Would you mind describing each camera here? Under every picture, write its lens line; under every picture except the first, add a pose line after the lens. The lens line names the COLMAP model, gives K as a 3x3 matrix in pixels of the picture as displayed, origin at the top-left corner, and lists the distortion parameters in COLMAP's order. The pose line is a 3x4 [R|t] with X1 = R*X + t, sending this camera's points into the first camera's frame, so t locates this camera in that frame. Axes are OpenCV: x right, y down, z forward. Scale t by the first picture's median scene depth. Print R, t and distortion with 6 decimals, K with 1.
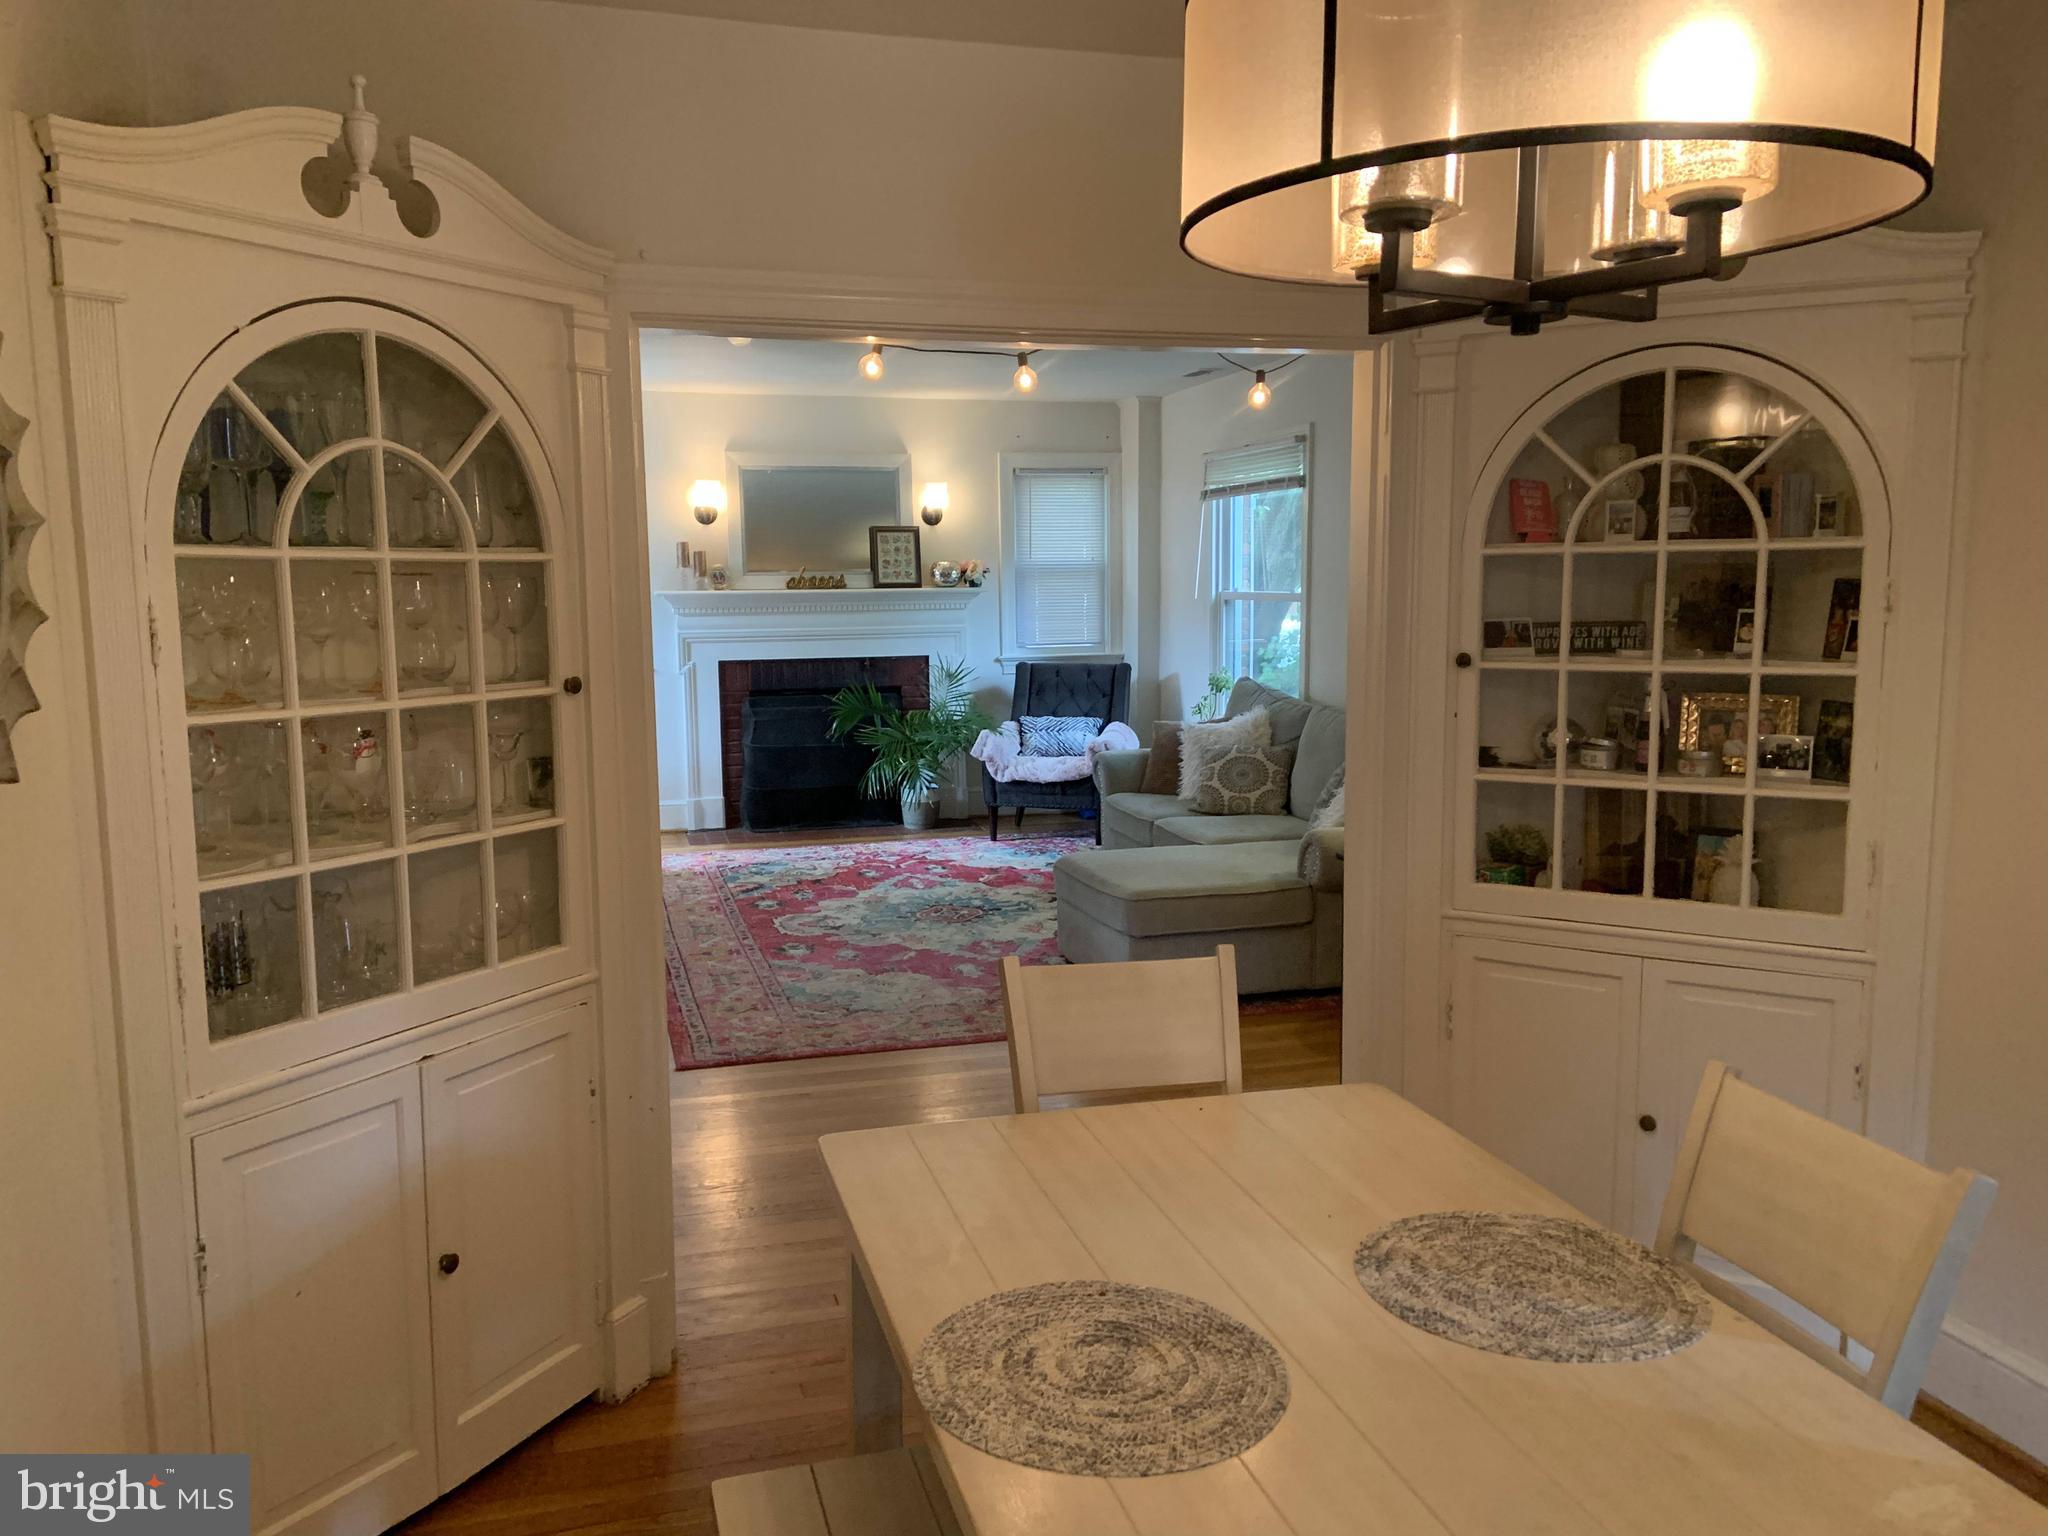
lens RADIAL K [[1565.6, 0, 1018.7], [0, 1565.6, 764.0], [0, 0, 1]] dist [0.158926, -0.184819]
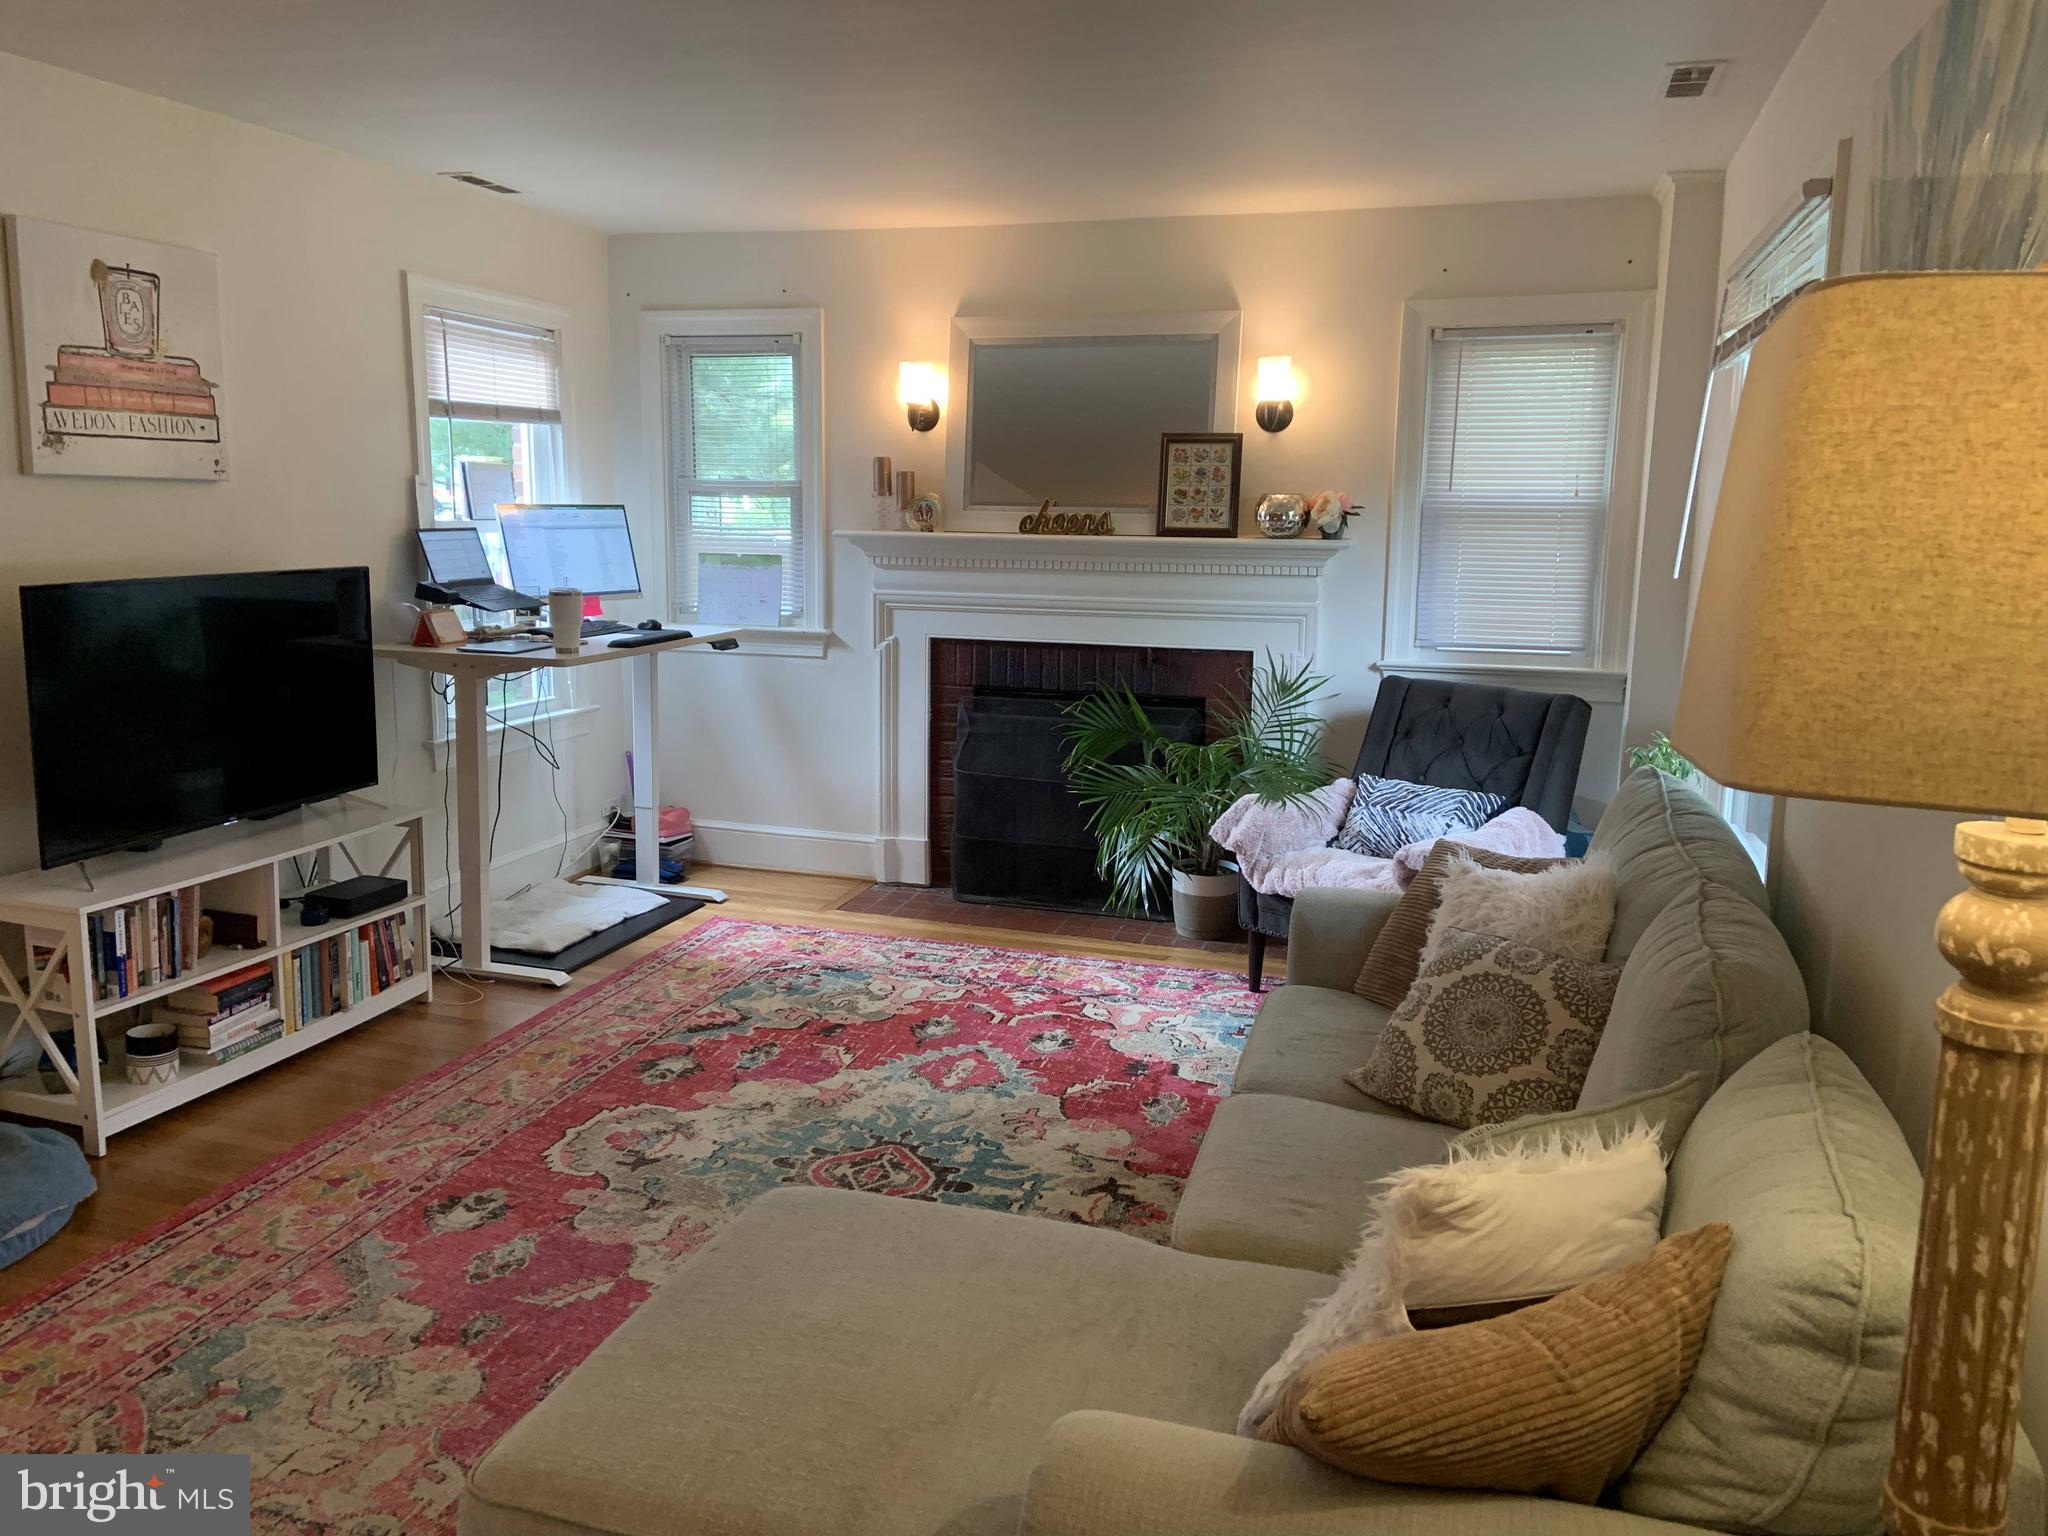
lens RADIAL K [[1550.5, 0, 1018.5], [0, 1550.5, 746.3], [0, 0, 1]] dist [0.143402, -0.187663]
pose [[0.834351, 0.109152, -0.540318, 0.198931], [-0.094874, 0.994007, 0.054300, -0.058565], [0.543007, 0.005957, 0.839707, 0.464916]]
